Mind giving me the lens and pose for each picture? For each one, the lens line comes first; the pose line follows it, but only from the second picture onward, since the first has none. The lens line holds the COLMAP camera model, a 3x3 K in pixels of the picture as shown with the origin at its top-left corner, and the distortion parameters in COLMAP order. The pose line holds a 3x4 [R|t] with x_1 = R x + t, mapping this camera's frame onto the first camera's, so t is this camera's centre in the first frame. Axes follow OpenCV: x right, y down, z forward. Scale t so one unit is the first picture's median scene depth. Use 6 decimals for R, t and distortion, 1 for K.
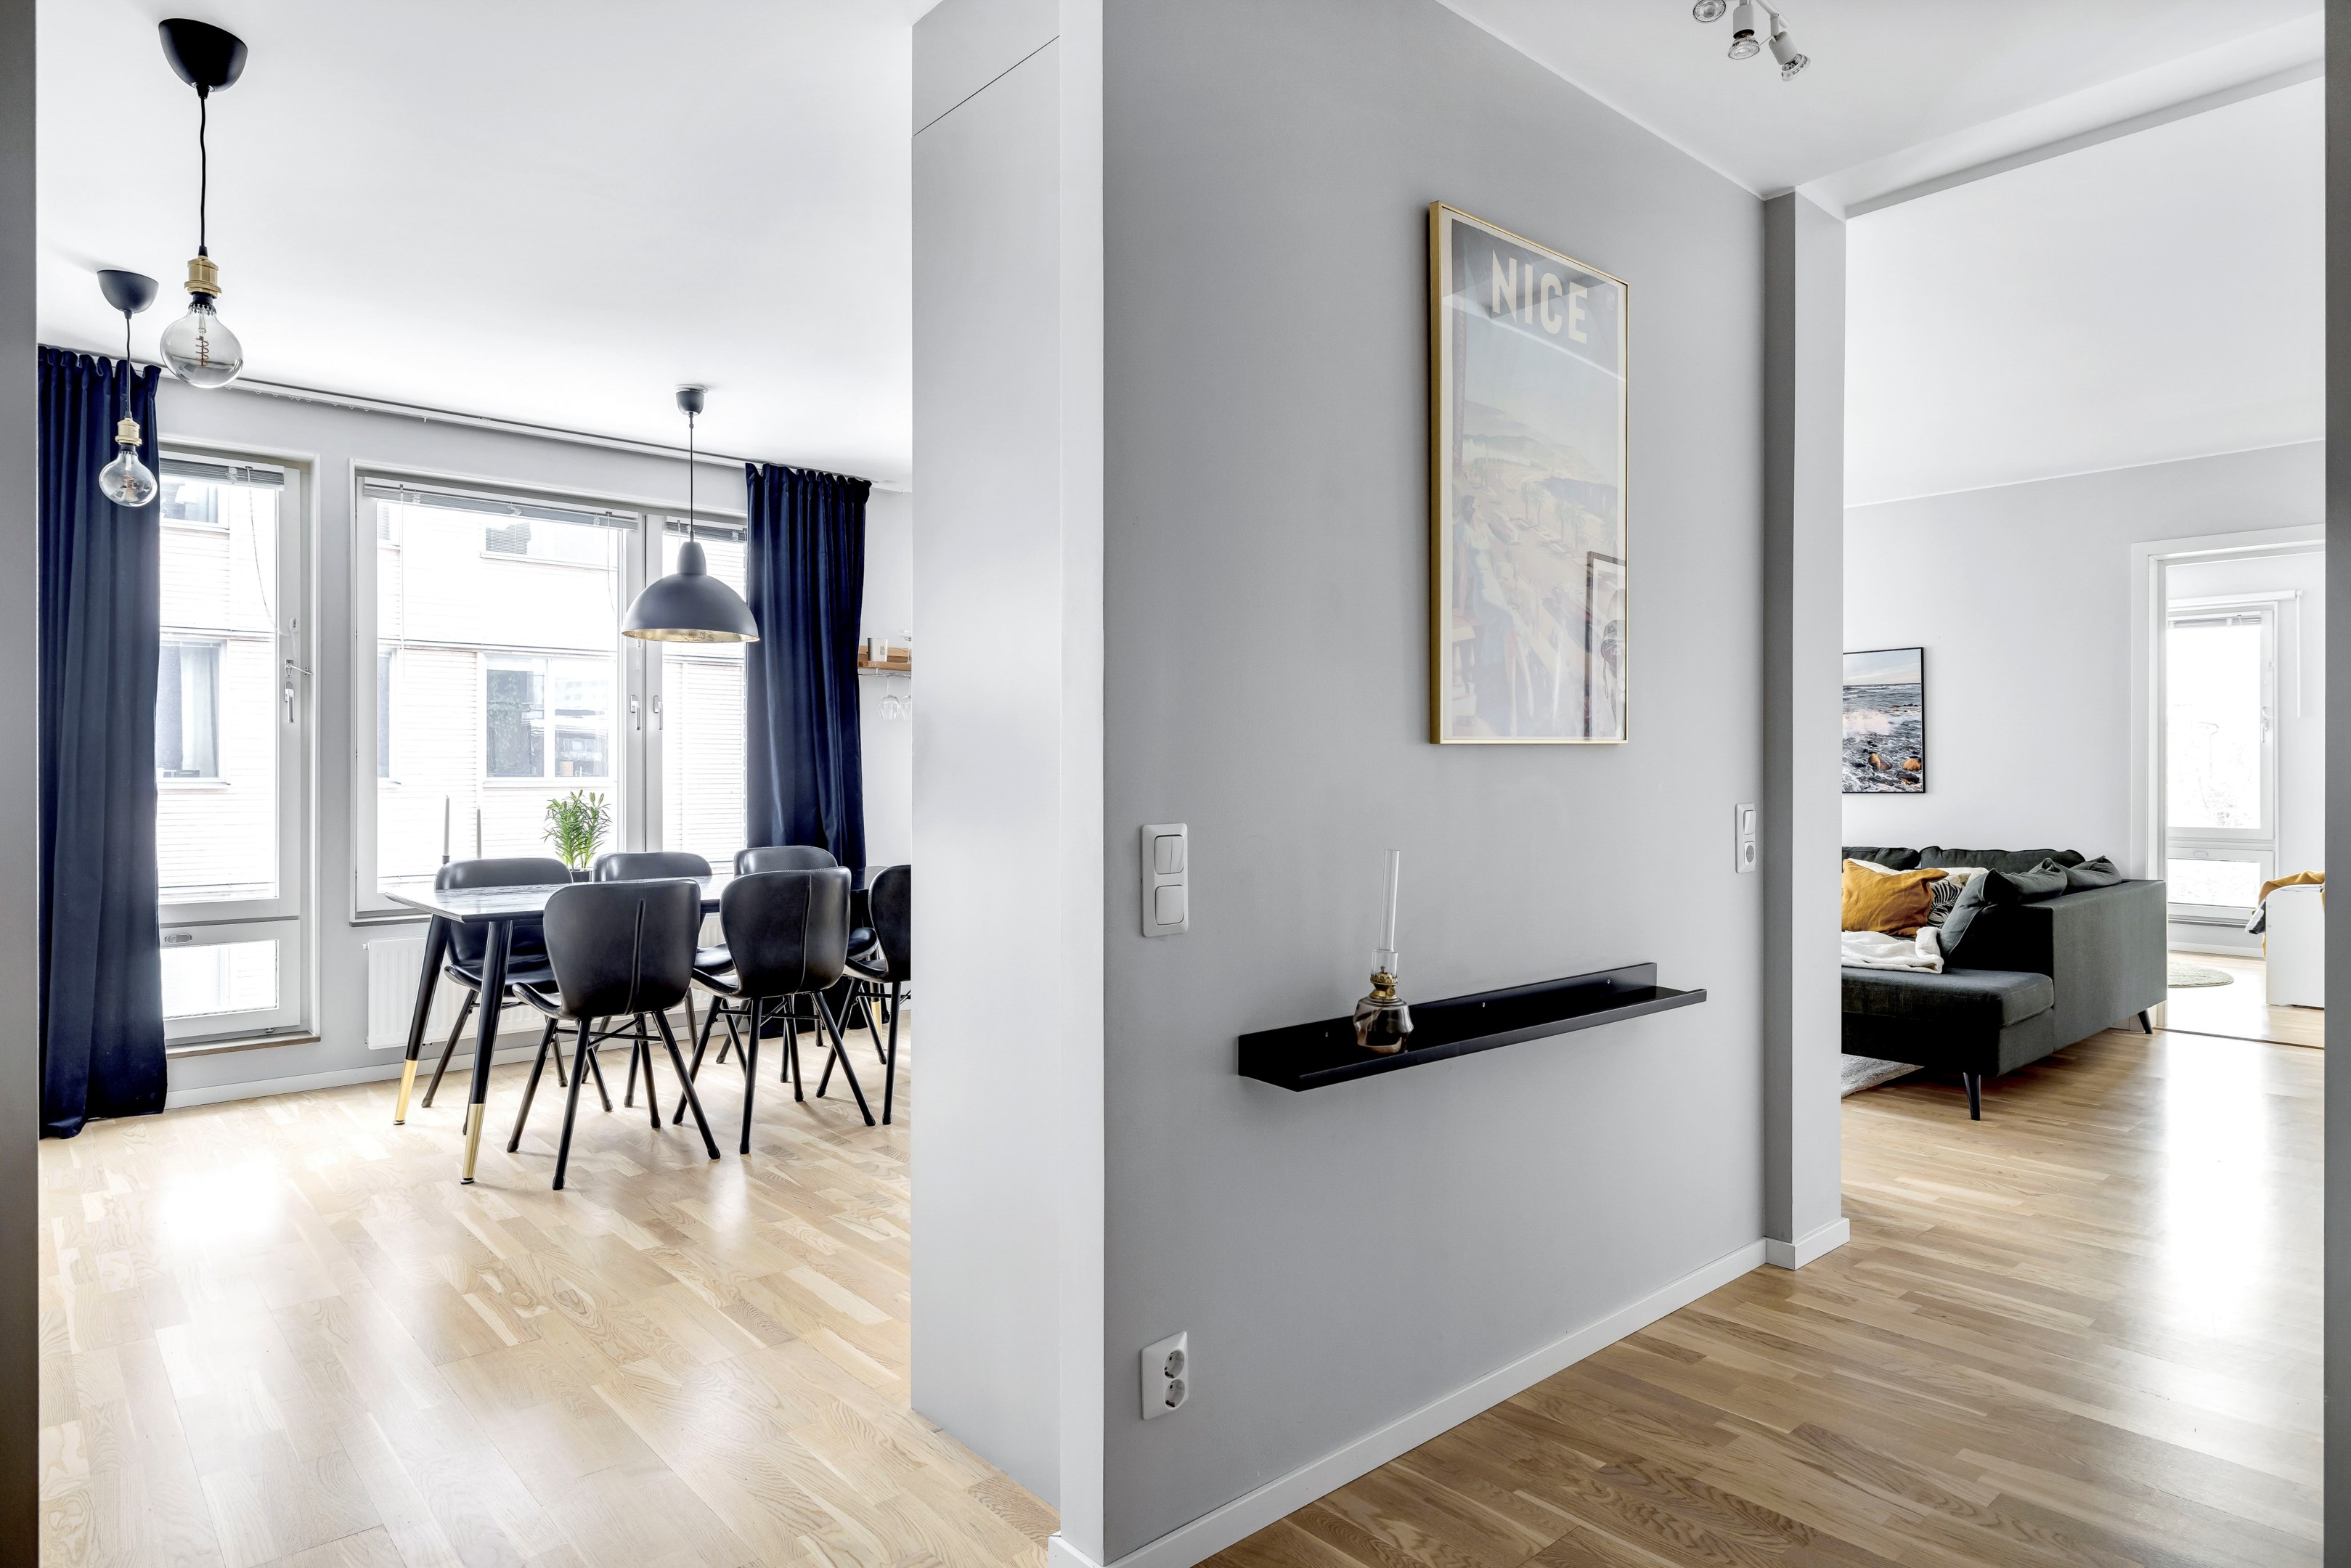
lens RADIAL K [[1353.0, 0, 1168.1], [0, 1353.0, 773.9], [0, 0, 1]] dist [0.003559, 0.005343]
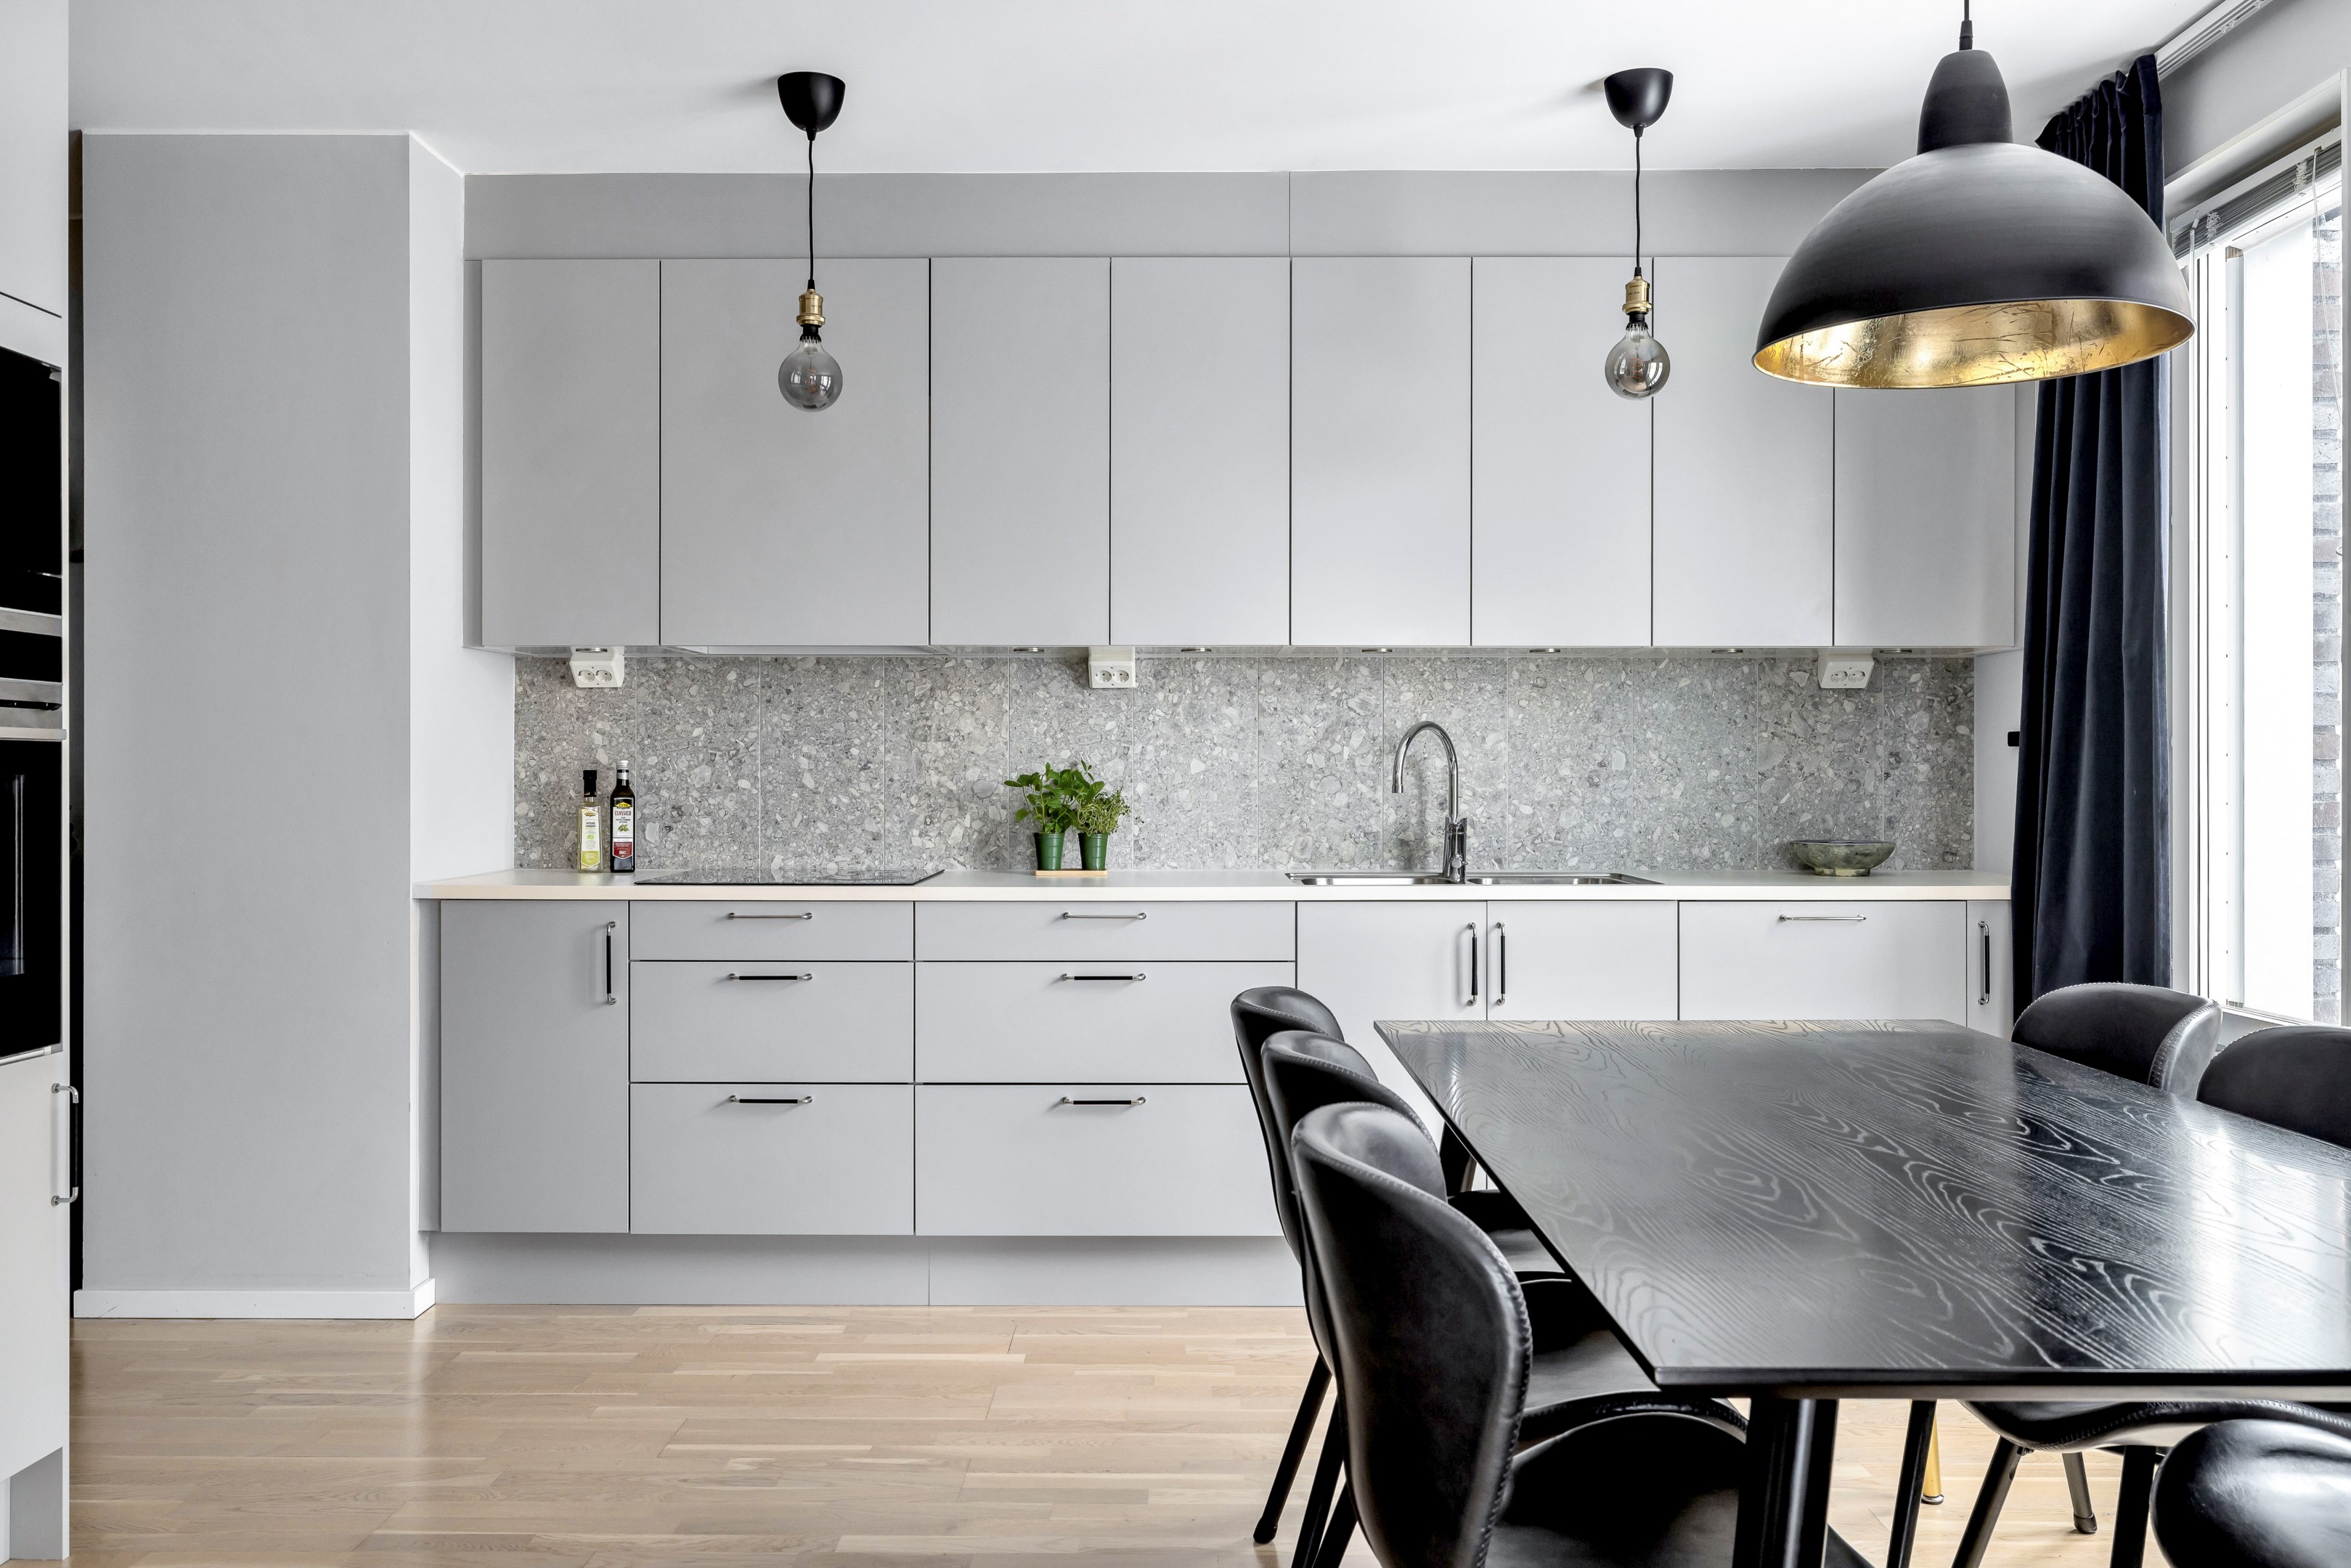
lens RADIAL K [[1925.0, 0, 1176.8], [0, 1925.0, 782.6], [0, 0, 1]] dist [-0.003257, 0.003158]
pose [[-0.675576, -0.003386, -0.737283, 0.108248], [-0.000367, 0.999991, -0.004256, 0.007446], [0.737291, -0.002604, -0.675571, 1.184351]]
